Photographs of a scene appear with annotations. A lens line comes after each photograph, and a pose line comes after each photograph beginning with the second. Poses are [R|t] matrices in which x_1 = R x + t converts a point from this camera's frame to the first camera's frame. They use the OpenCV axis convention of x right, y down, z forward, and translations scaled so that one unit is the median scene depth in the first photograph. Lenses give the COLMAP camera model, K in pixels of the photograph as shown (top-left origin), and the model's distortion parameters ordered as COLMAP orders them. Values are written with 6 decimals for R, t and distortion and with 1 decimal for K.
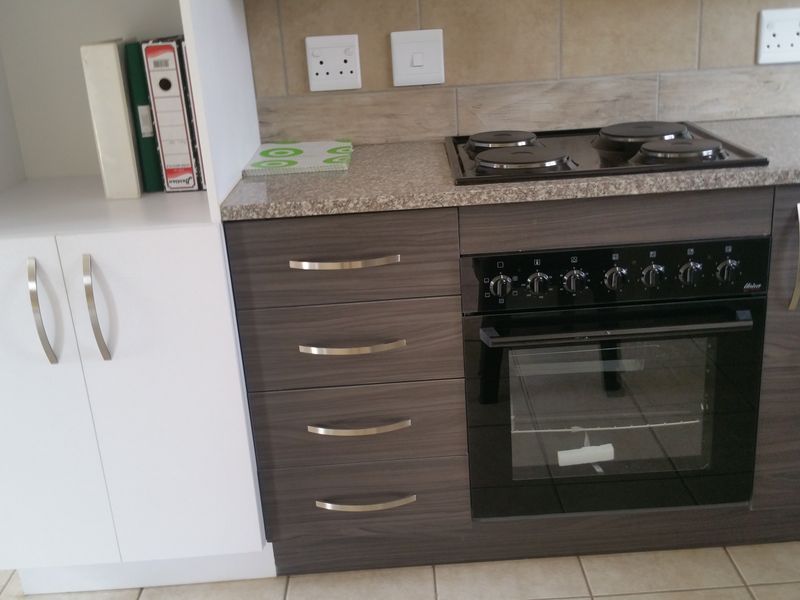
lens RADIAL K [[866.8, 0, 392.7], [0, 866.8, 305.0], [0, 0, 1]] dist [0.059777, 0.000000]
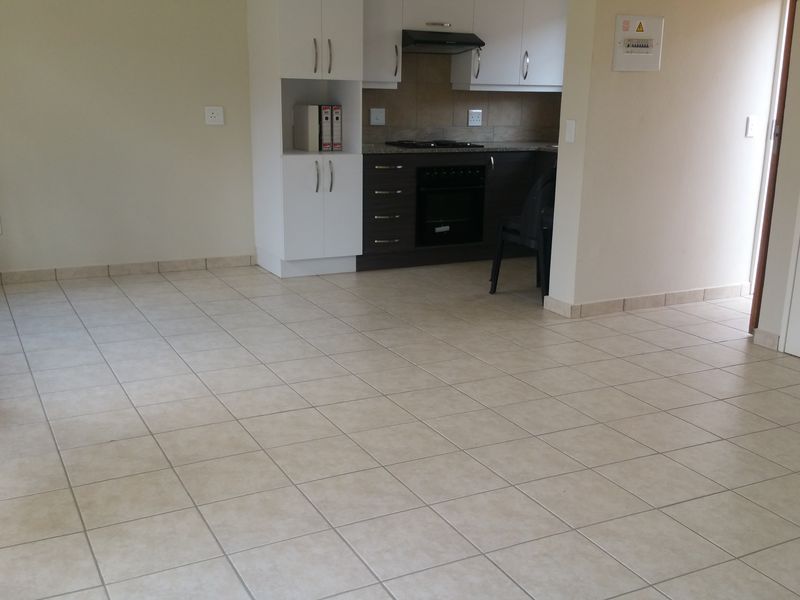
lens RADIAL K [[866.8, 0, 403.1], [0, 866.8, 301.6], [0, 0, 1]] dist [0.059777, 0.000000]
pose [[0.895614, -0.031031, 0.443749, -1.523428], [0.078013, 0.993060, -0.088009, 0.778911], [-0.437939, 0.113440, 0.891819, -2.077107]]
